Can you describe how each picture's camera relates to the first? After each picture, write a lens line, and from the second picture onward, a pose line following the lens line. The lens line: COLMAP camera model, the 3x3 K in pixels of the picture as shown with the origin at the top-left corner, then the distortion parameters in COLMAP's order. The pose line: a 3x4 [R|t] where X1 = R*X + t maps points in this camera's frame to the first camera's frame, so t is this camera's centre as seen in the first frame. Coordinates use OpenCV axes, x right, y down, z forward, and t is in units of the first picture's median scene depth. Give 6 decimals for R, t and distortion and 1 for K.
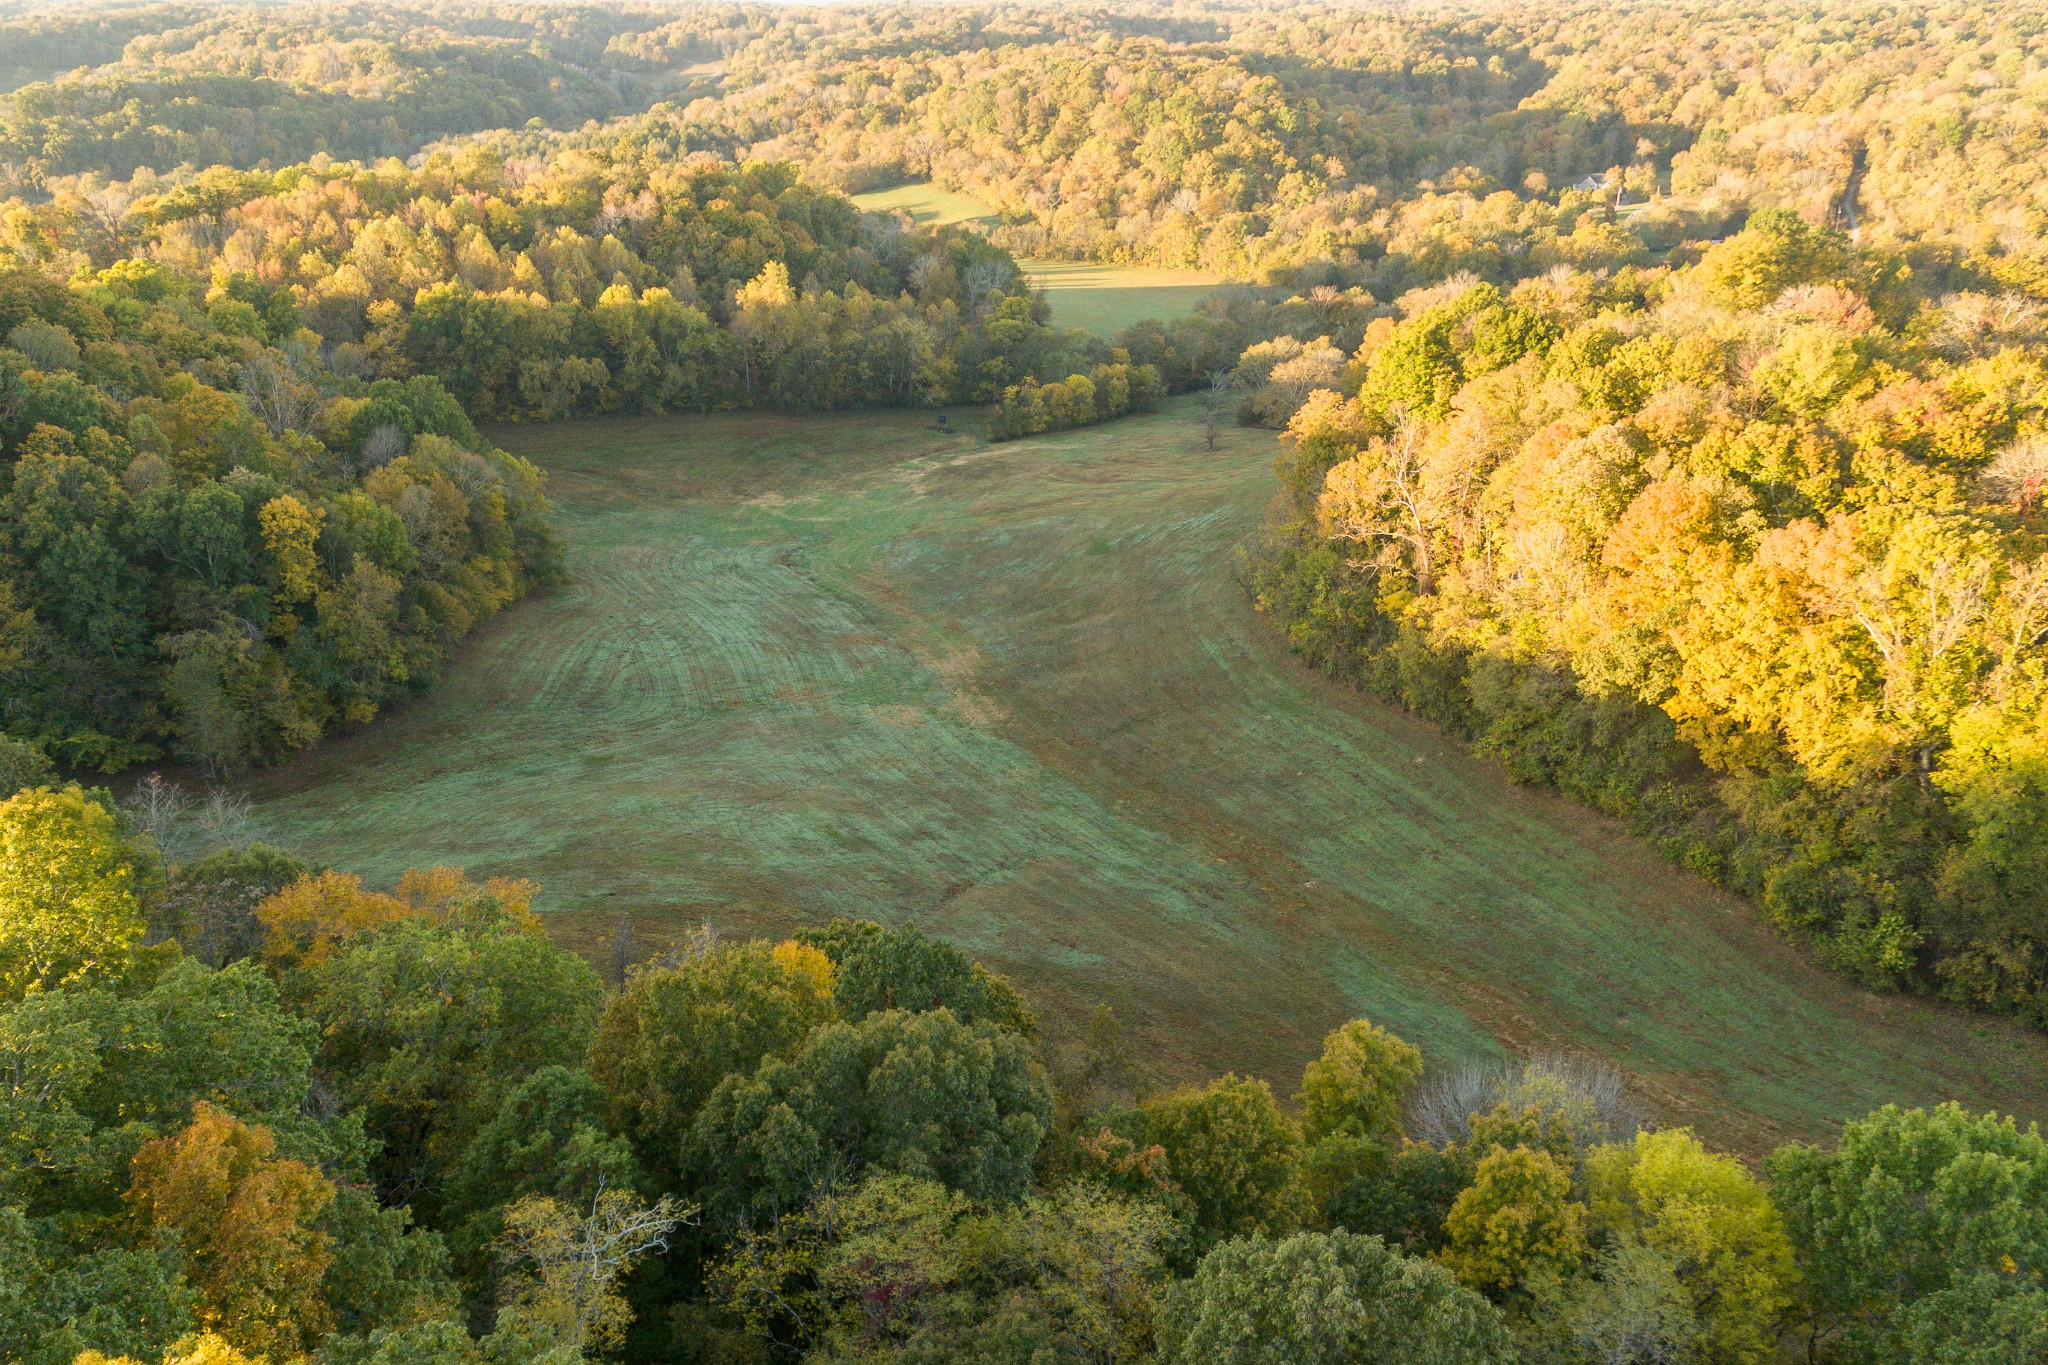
lens RADIAL K [[1777.3, 0, 1048.5], [0, 1777.3, 673.5], [0, 0, 1]] dist [0.067116, -0.036041]
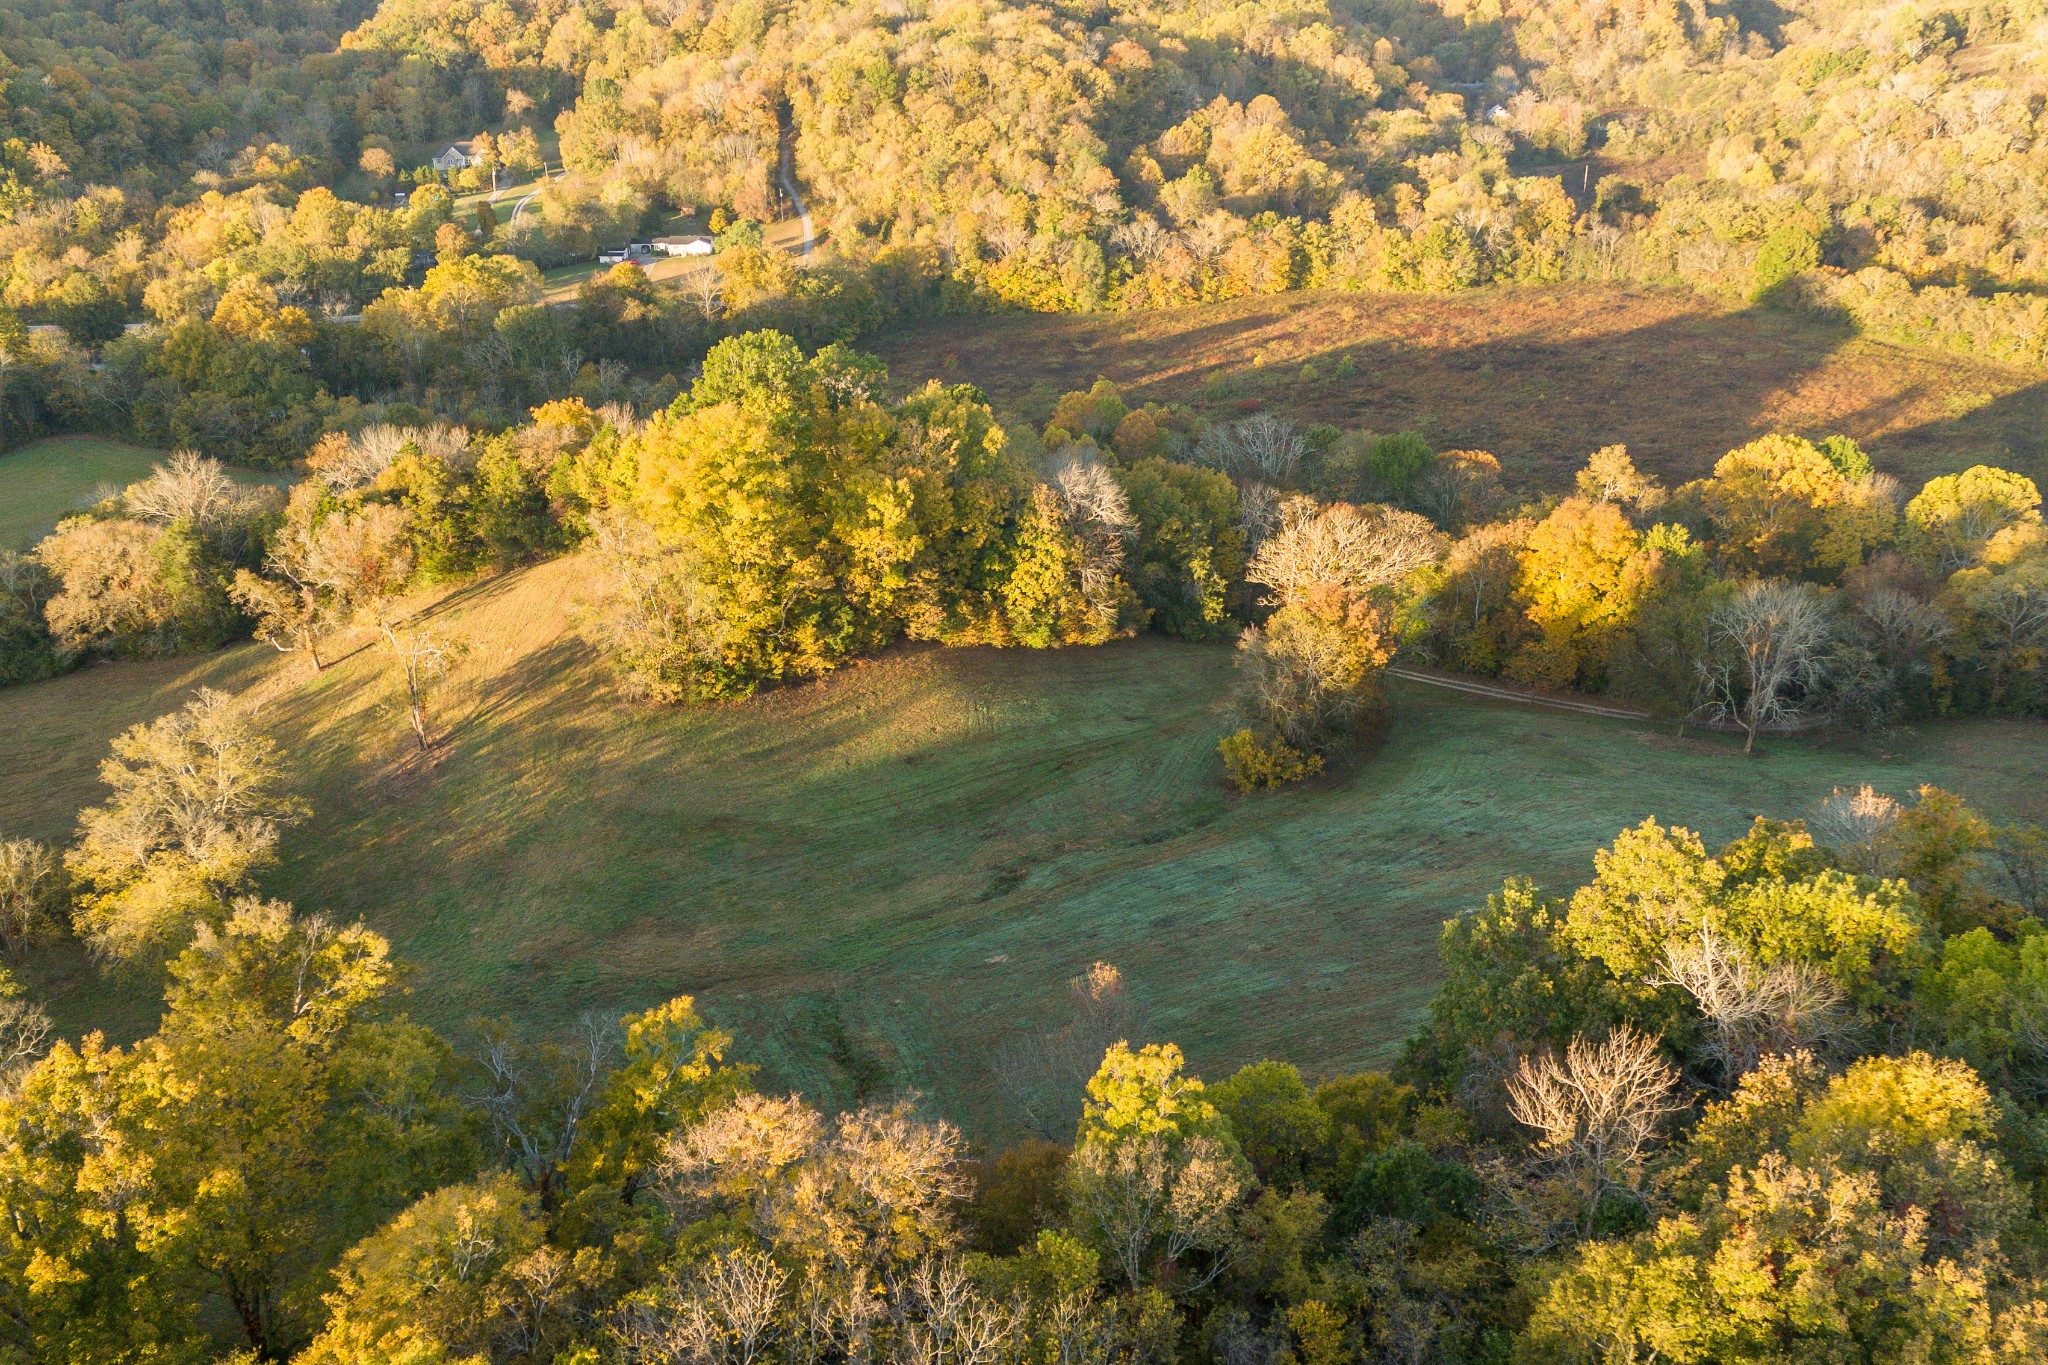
lens RADIAL K [[1777.3, 0, 1013.1], [0, 1777.3, 692.1], [0, 0, 1]] dist [0.067116, -0.036041]
pose [[0.850143, -0.212798, 0.481636, 0.197291], [0.184997, 0.977096, 0.105164, -0.195327], [-0.492983, -0.000303, 0.870039, 0.512502]]
